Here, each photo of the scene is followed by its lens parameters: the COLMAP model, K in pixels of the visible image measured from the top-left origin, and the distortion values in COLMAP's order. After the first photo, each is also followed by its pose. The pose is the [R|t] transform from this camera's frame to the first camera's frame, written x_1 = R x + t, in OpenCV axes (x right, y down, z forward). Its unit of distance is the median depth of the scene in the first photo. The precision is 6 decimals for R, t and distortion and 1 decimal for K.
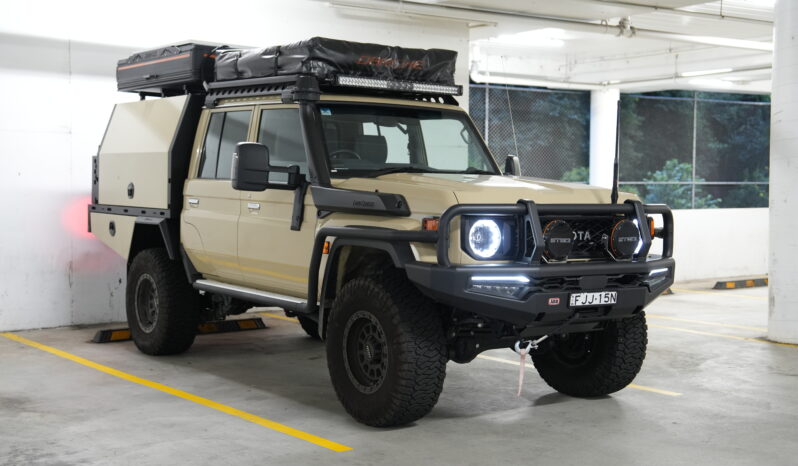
lens RADIAL K [[1104.0, 0, 397.4], [0, 1104.0, 236.2], [0, 0, 1]] dist [0.100454, 0.000000]
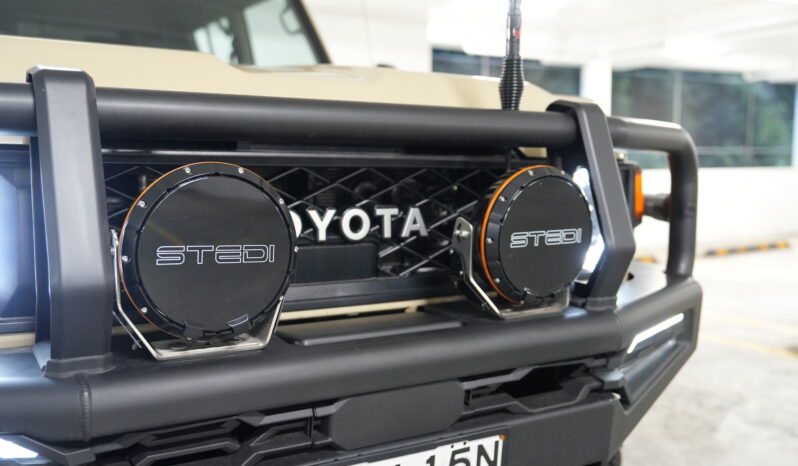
lens RADIAL K [[771.2, 0, 403.8], [0, 771.2, 230.6], [0, 0, 1]] dist [-0.028322, 0.000000]
pose [[0.997438, 0.004901, -0.071365, 0.183615], [-0.001665, 0.998970, 0.045337, -0.007532], [0.071514, -0.045102, 0.996419, 0.799019]]
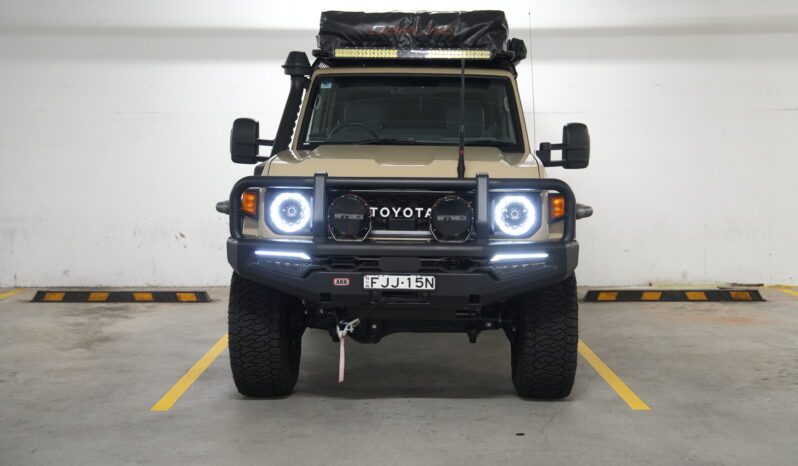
lens RADIAL K [[1104.0, 0, 398.9], [0, 1104.0, 230.6], [0, 0, 1]] dist [0.100454, 0.000000]
pose [[0.796168, 0.034272, -0.604104, 0.695004], [-0.022944, 0.999387, 0.026458, -0.009290], [0.604640, -0.007205, 0.796466, 0.271732]]
